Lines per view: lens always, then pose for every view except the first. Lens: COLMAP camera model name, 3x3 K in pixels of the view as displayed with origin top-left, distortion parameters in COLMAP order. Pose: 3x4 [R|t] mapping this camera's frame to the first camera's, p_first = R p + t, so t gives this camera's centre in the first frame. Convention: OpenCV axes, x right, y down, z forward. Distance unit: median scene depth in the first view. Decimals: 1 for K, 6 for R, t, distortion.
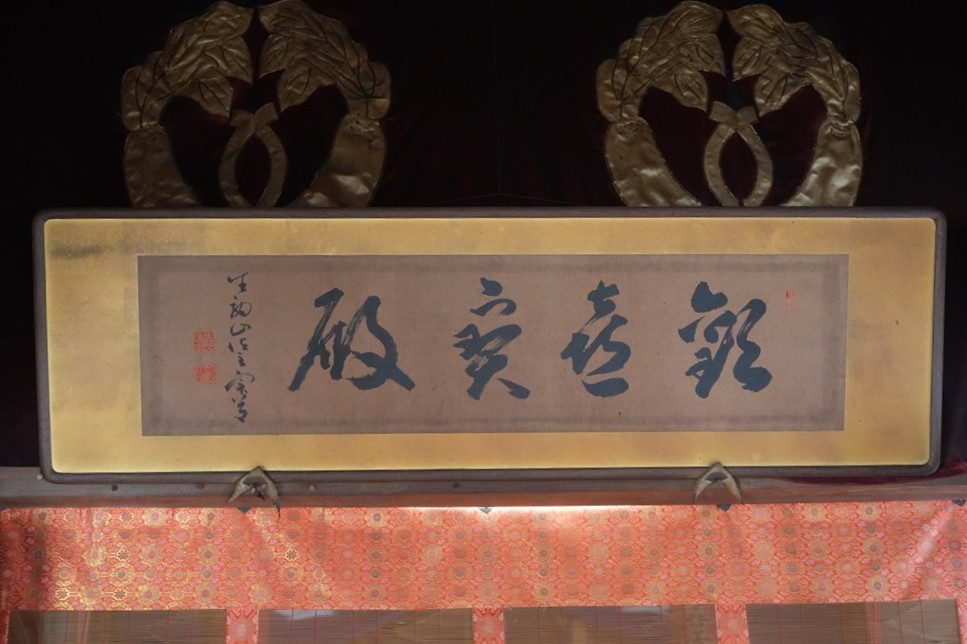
lens RADIAL K [[1574.7, 0, 483.6], [0, 1574.7, 324.0], [0, 0, 1]] dist [-0.001243, 0.000000]
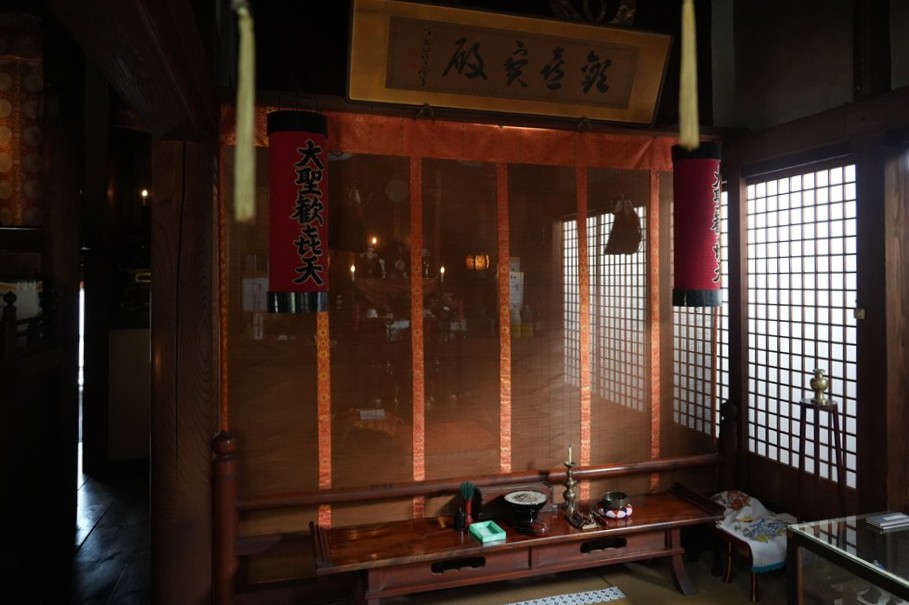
lens RADIAL K [[661.3, 0, 507.7], [0, 661.3, 267.8], [0, 0, 1]] dist [-0.036230, 0.002126]
pose [[0.960413, 0.021975, 0.277713, -0.315176], [-0.111691, 0.943629, 0.311592, -0.010812], [-0.255210, -0.330275, 0.908728, -0.139728]]
